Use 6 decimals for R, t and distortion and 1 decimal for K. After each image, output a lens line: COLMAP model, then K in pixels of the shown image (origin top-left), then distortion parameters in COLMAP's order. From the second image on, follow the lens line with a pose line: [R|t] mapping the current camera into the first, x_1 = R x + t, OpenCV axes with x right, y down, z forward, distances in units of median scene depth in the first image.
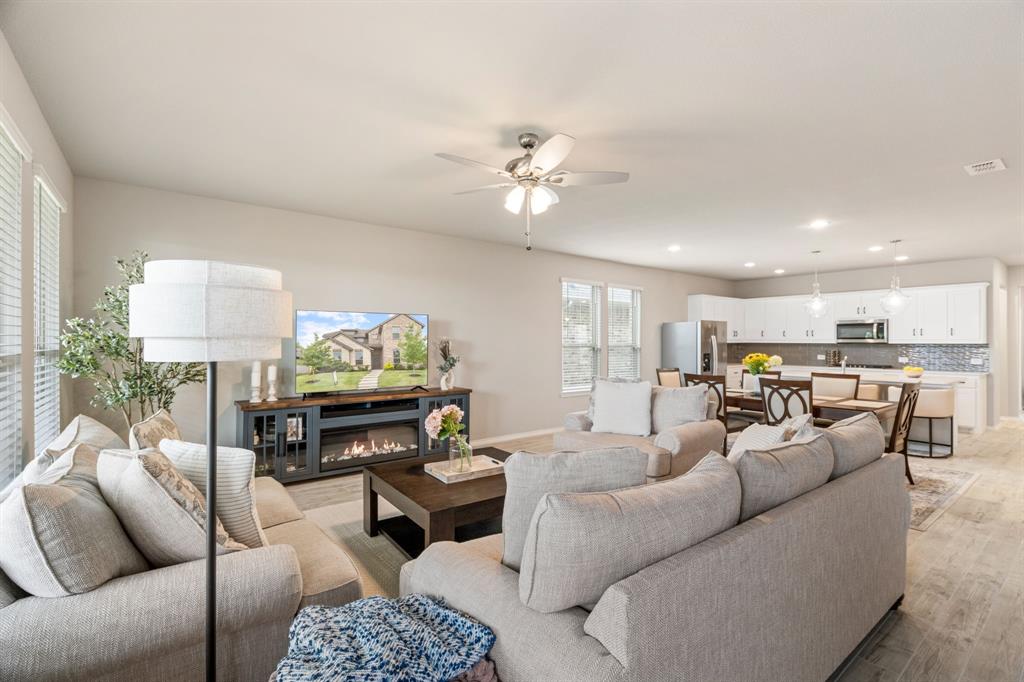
lens RADIAL K [[465.0, 0, 513.2], [0, 465.0, 338.3], [0, 0, 1]] dist [0.001858, 0.001242]
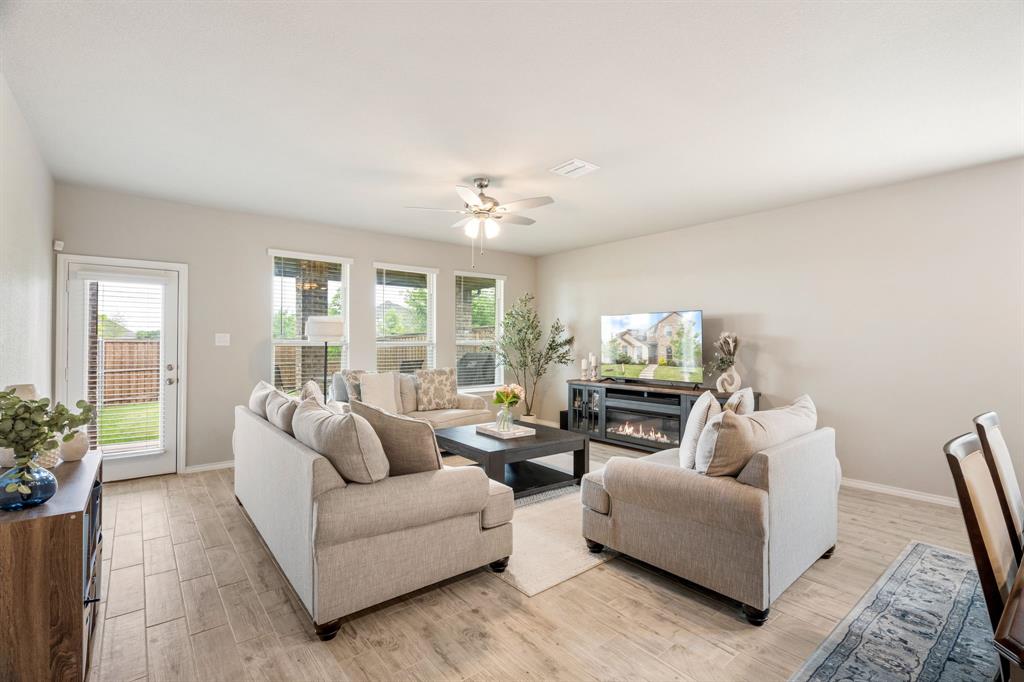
lens RADIAL K [[465.0, 0, 513.2], [0, 465.0, 338.3], [0, 0, 1]] dist [0.001858, 0.001242]
pose [[0.024682, -0.014220, -0.999594, 0.834563], [0.003800, 0.999893, -0.014130, 0.020364], [0.999688, -0.003450, 0.024733, 0.657244]]
